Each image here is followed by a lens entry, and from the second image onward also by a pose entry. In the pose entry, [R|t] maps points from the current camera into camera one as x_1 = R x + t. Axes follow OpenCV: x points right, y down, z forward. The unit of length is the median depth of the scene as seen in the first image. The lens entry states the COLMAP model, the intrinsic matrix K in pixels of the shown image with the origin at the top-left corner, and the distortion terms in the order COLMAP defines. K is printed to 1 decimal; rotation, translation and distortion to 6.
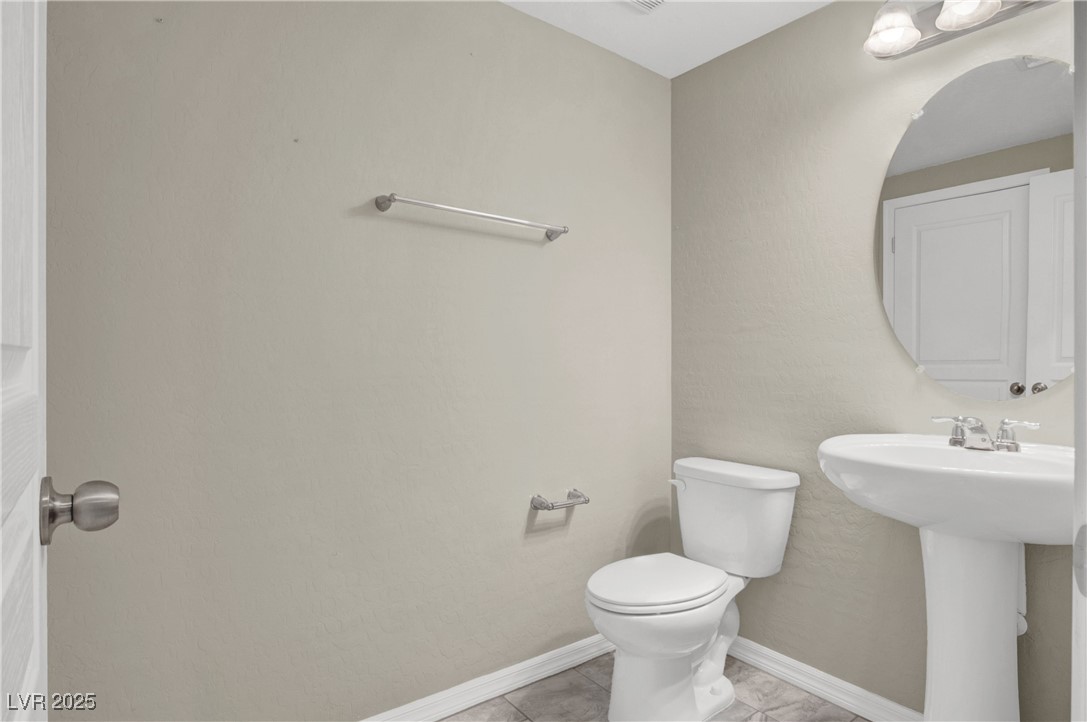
lens RADIAL K [[594.6, 0, 543.5], [0, 594.6, 361.0], [0, 0, 1]] dist [0.001421, 0.001665]
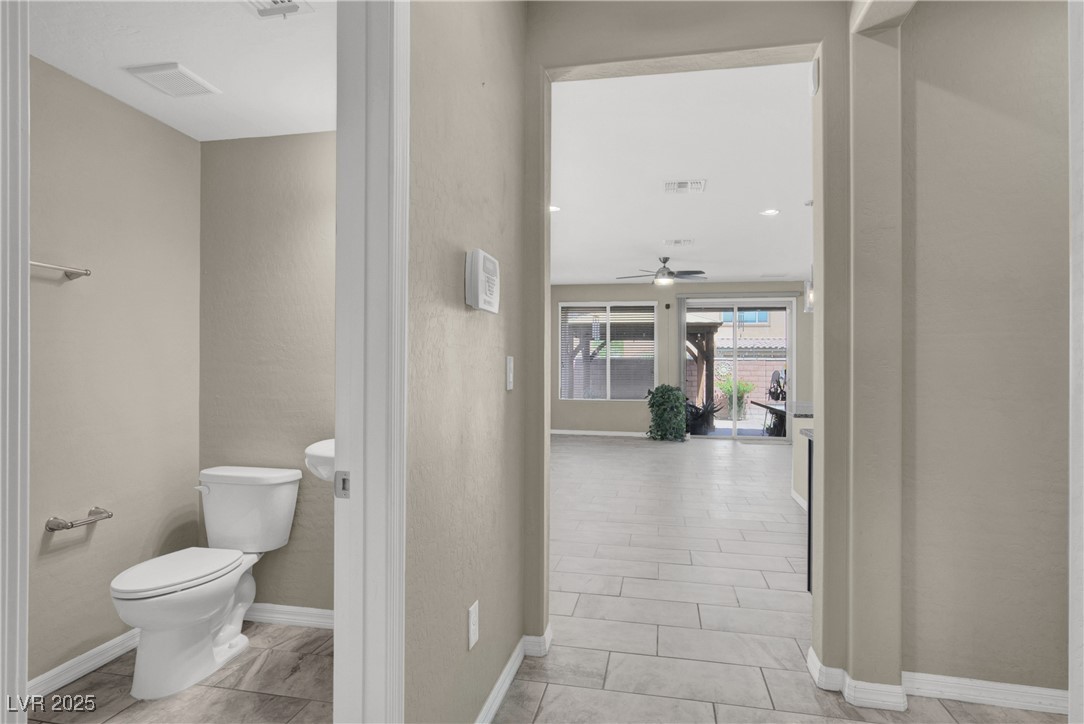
lens RADIAL K [[592.9, 0, 542.0], [0, 592.9, 362.0], [0, 0, 1]] dist [0.001421, 0.001665]
pose [[0.758397, 0.003586, 0.651783, -0.041503], [-0.005885, 0.999982, 0.001345, -0.062775], [-0.651767, -0.004856, 0.758404, -0.389787]]
